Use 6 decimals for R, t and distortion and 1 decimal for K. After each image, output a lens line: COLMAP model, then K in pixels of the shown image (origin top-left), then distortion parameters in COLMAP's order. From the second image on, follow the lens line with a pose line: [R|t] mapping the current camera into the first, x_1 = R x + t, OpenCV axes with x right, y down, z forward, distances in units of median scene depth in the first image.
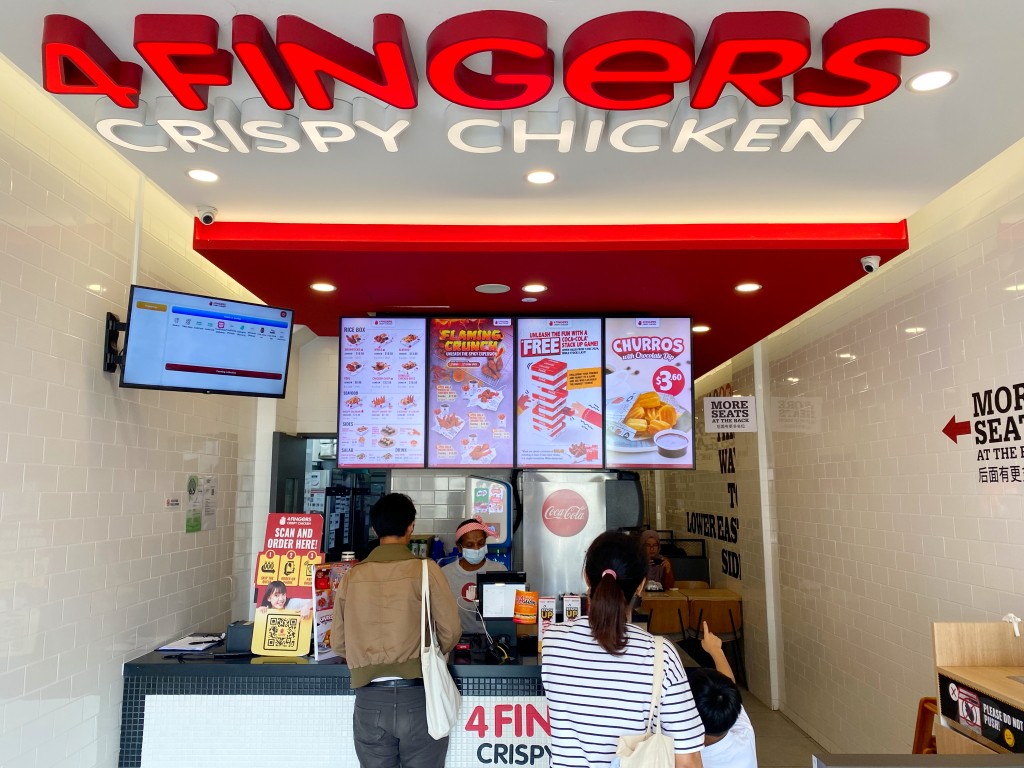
lens RADIAL K [[777.9, 0, 514.1], [0, 777.9, 385.6], [0, 0, 1]] dist [-0.034591, 0.027905]
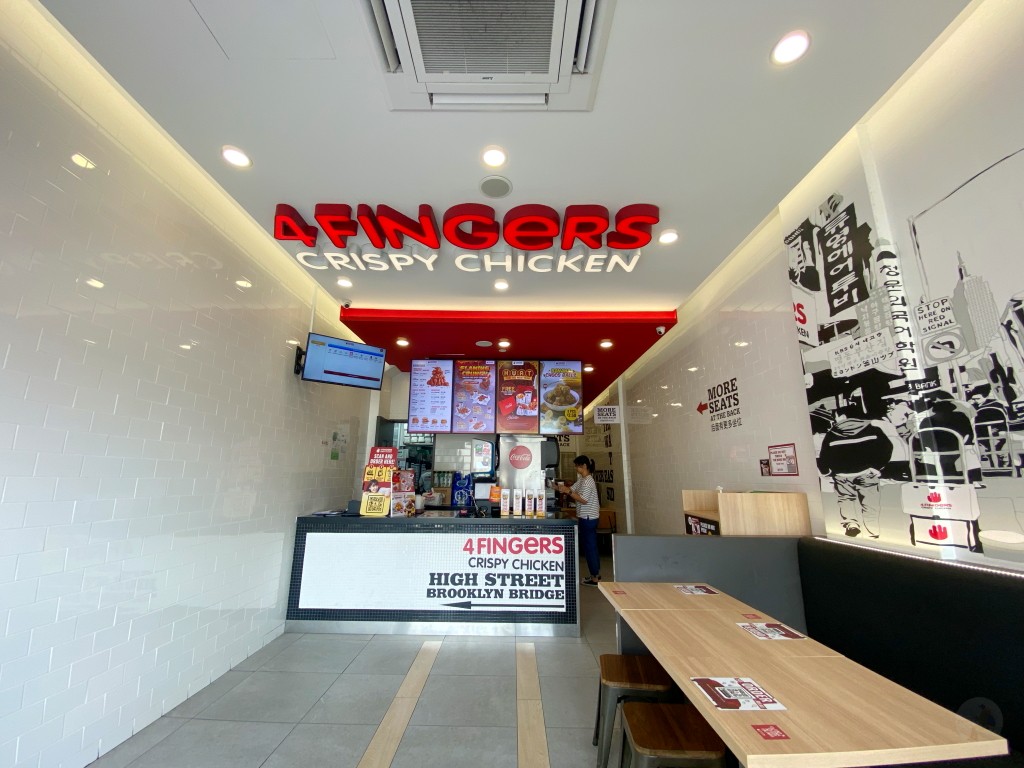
lens RADIAL K [[410.3, 0, 514.5], [0, 410.3, 388.3], [0, 0, 1]] dist [-0.002212, -0.000299]
pose [[0.999952, 0.008263, 0.005211, 0.061561], [-0.007835, 0.996965, -0.077452, 0.096764], [-0.005835, 0.077407, 0.996982, -0.110807]]
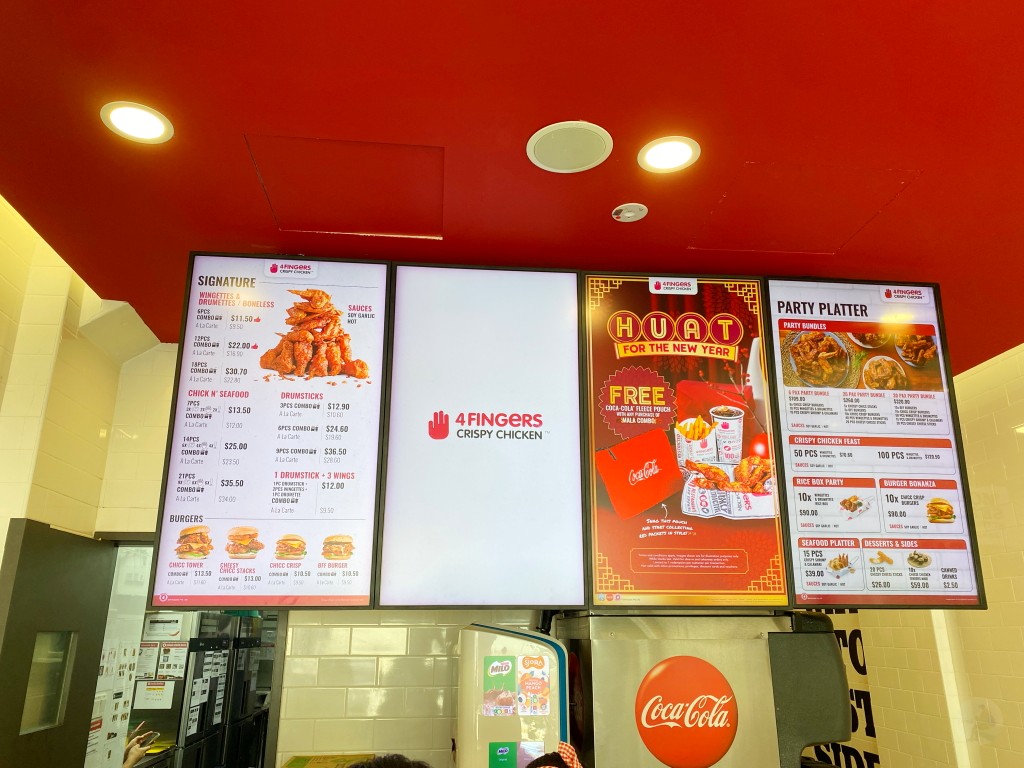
lens RADIAL K [[777.9, 0, 509.8], [0, 777.9, 378.2], [0, 0, 1]] dist [-0.034591, 0.027905]
pose [[0.994331, 0.028594, 0.102410, -0.120773], [-0.009384, 0.983003, -0.183349, 0.084229], [-0.105912, 0.181348, 0.977699, 0.781920]]
